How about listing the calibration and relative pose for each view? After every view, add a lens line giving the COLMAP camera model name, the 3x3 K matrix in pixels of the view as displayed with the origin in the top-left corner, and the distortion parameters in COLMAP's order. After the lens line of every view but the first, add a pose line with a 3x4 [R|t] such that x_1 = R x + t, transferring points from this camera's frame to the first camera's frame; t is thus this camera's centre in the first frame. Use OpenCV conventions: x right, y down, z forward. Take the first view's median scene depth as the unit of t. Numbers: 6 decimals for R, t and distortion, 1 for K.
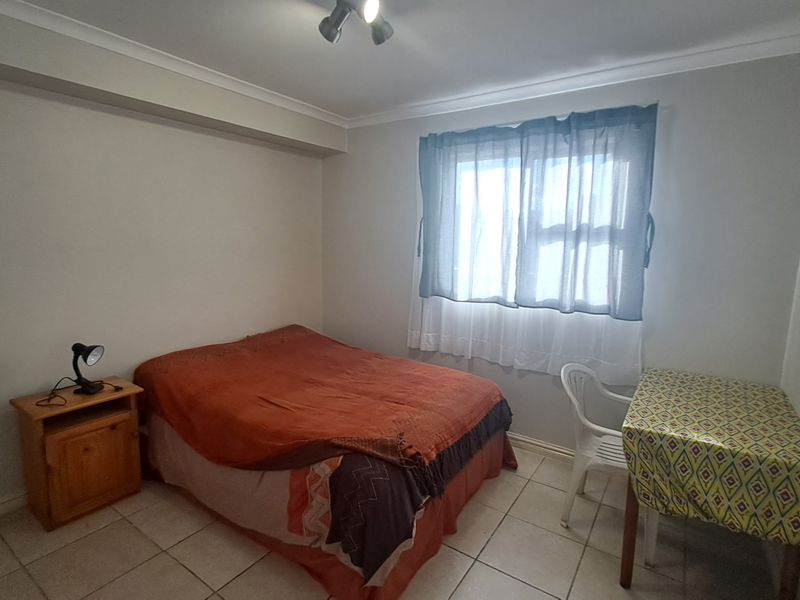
lens RADIAL K [[418.3, 0, 396.1], [0, 418.3, 302.9], [0, 0, 1]] dist [0.000351, -0.000814]
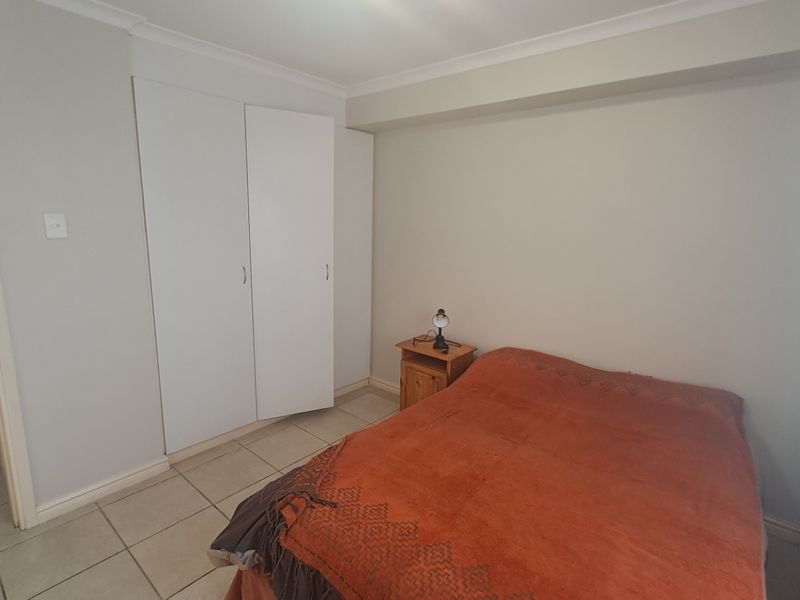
lens RADIAL K [[418.3, 0, 396.1], [0, 418.3, 302.9], [0, 0, 1]] dist [0.000351, -0.000814]
pose [[-0.098280, 0.180414, -0.978668, 0.553461], [-0.173733, 0.965217, 0.195381, -0.158150], [0.979876, 0.189229, -0.063518, 0.919172]]
